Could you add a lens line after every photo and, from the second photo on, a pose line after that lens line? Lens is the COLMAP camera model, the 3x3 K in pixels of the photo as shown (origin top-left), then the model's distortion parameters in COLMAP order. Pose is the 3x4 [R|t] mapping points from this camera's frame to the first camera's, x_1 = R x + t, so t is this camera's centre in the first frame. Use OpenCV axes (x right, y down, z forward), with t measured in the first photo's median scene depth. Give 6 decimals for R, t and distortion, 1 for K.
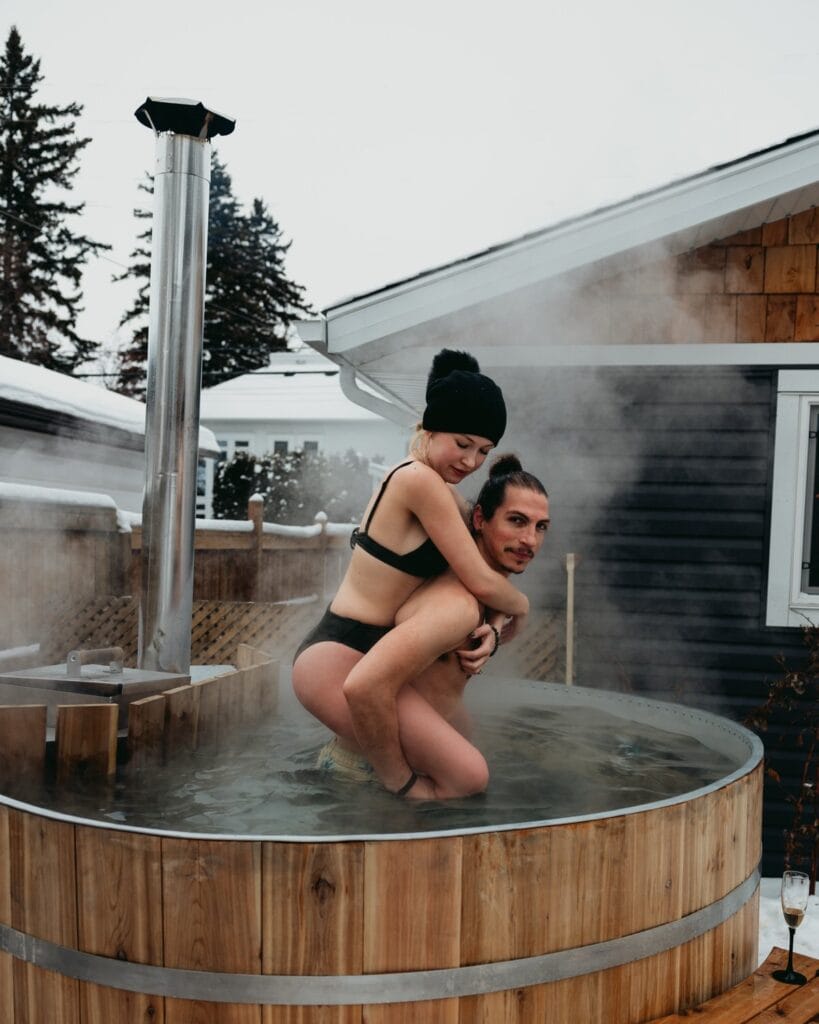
lens RADIAL K [[1057.2, 0, 405.7], [0, 1057.2, 613.3], [0, 0, 1]] dist [-0.001673, 0.000000]
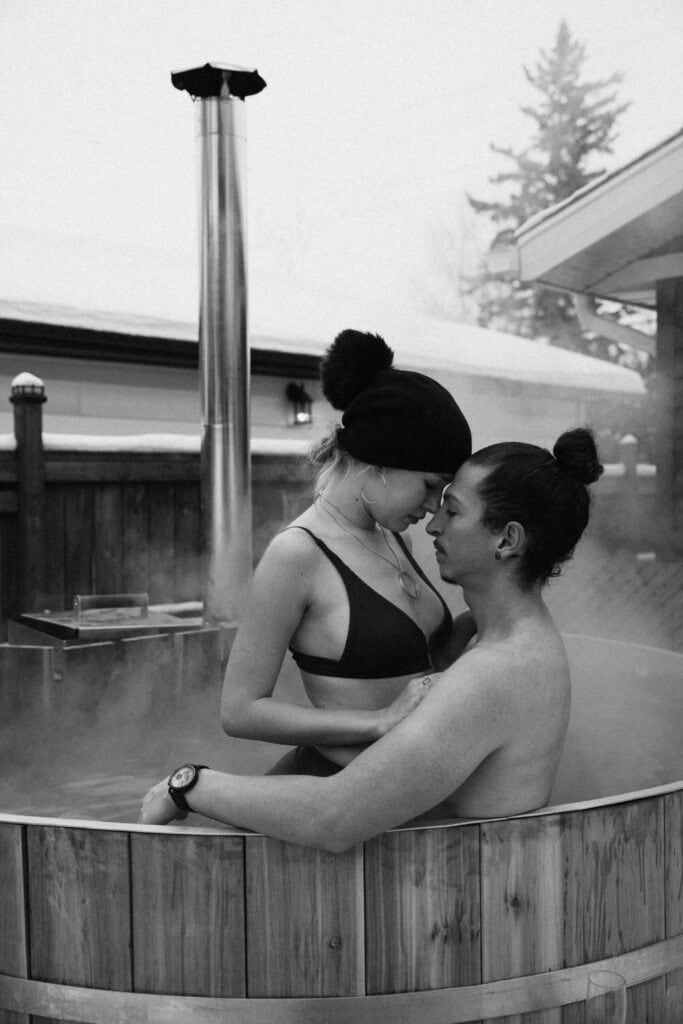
lens RADIAL K [[1021.9, 0, 312.3], [0, 1021.9, 502.9], [0, 0, 1]] dist [0.003248, 0.000000]
pose [[0.799813, -0.017231, -0.600002, 0.311301], [-0.015586, 0.998655, -0.049456, -0.006659], [0.600047, 0.048907, 0.798469, 0.189513]]
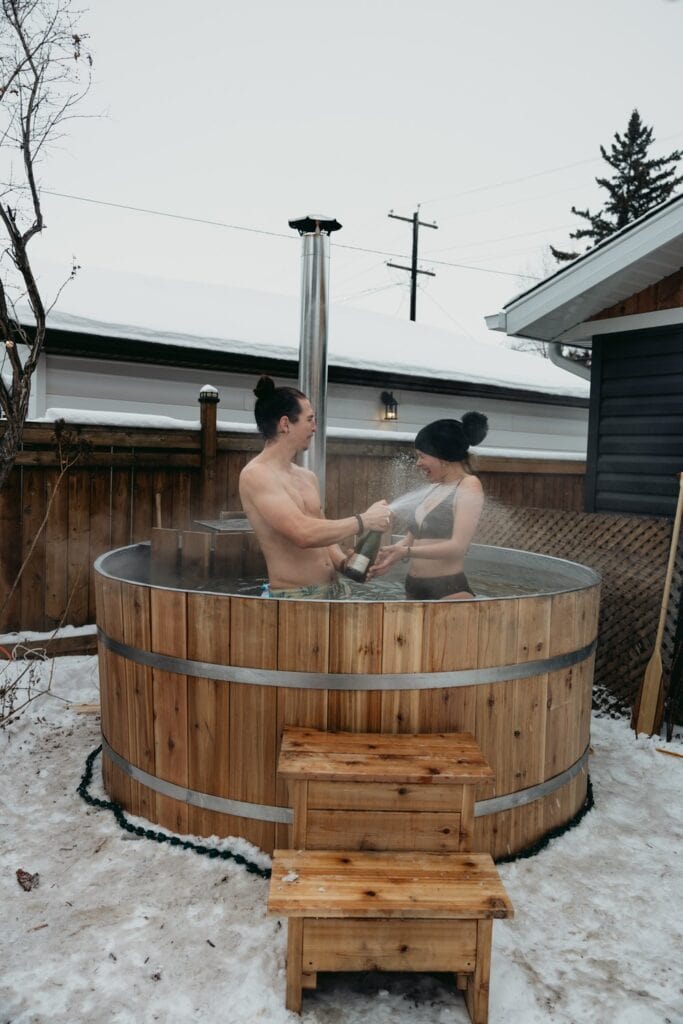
lens RADIAL K [[775.3, 0, 308.6], [0, 775.3, 505.3], [0, 0, 1]] dist [-0.034531, 0.021651]
pose [[0.696364, 0.038440, -0.716658, 0.517396], [-0.062897, 0.997991, -0.007586, 0.018002], [0.714927, 0.050358, 0.697383, 0.058178]]
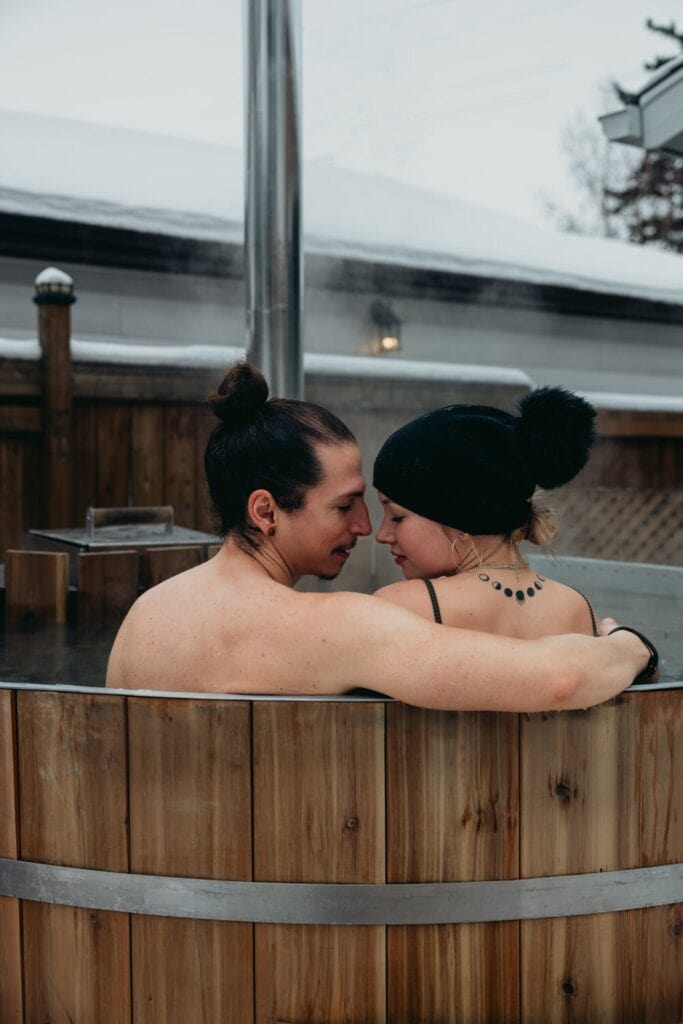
lens RADIAL K [[1259.4, 0, 306.5], [0, 1259.4, 510.9], [0, 0, 1]] dist [0.002379, 0.000000]
pose [[0.743231, 0.007962, -0.668987, 0.348251], [-0.031436, 0.999240, -0.023033, 0.038171], [0.668296, 0.038149, 0.742917, 0.183860]]
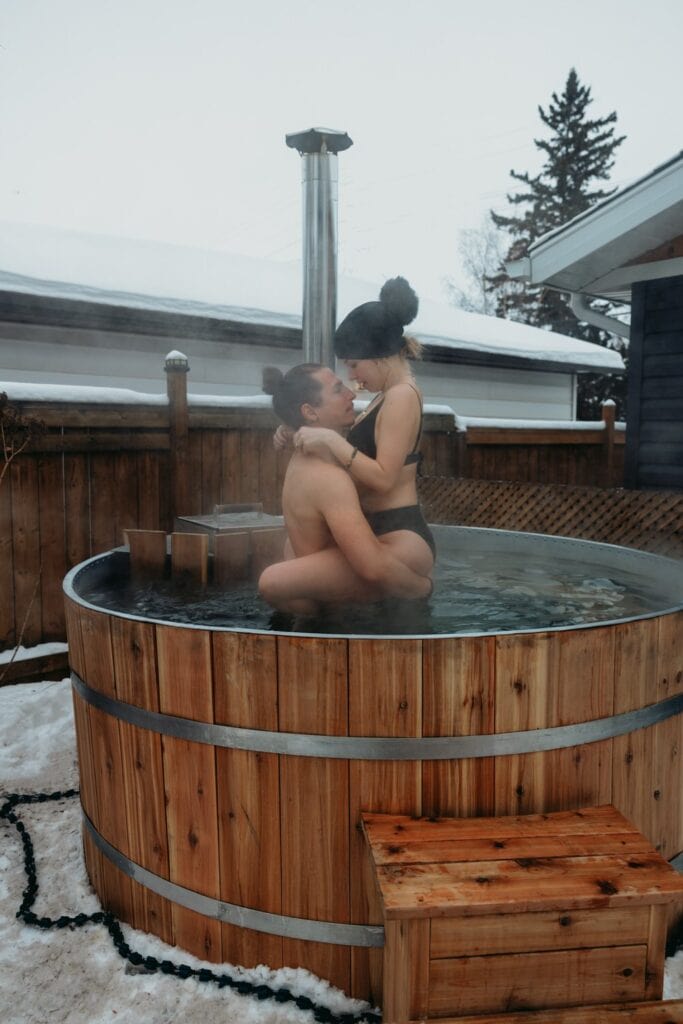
lens RADIAL K [[774.1, 0, 318.1], [0, 774.1, 508.1], [0, 0, 1]] dist [0.002977, -0.001591]
pose [[0.762196, 0.038378, -0.646207, 0.340332], [-0.030005, 0.999263, 0.023955, 0.007489], [0.646650, 0.001131, 0.762786, 0.126503]]
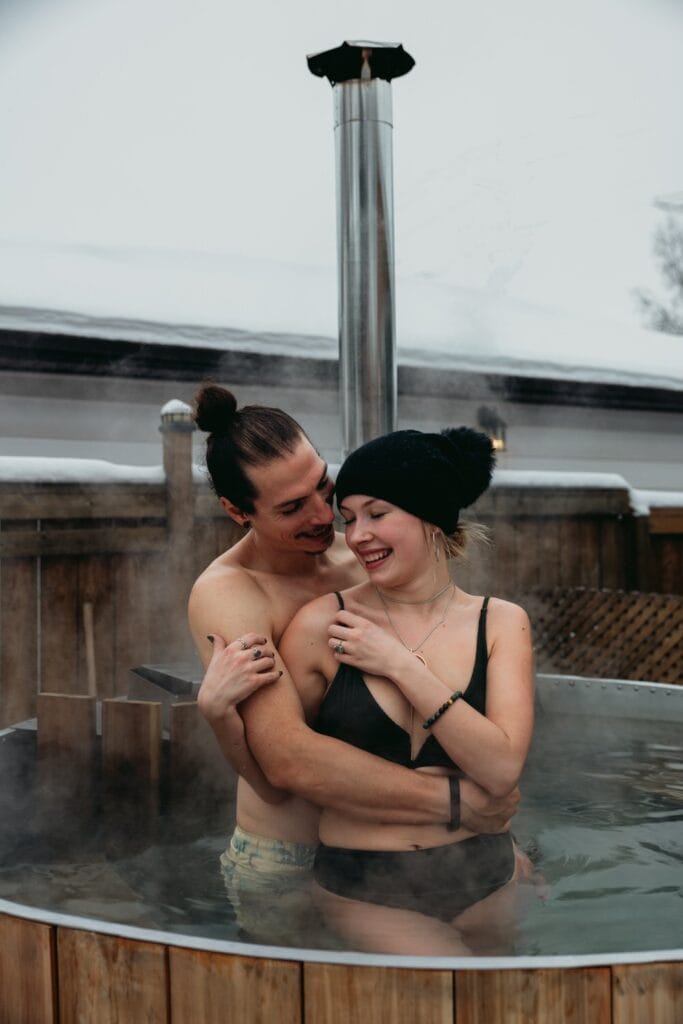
lens RADIAL K [[1090.0, 0, 322.3], [0, 1090.0, 510.9], [0, 0, 1]] dist [0.008055, 0.000000]
pose [[0.670934, -0.036427, -0.740622, 0.308098], [-0.025416, 0.997076, -0.072065, -0.010148], [0.741081, 0.067174, 0.668047, 0.255173]]
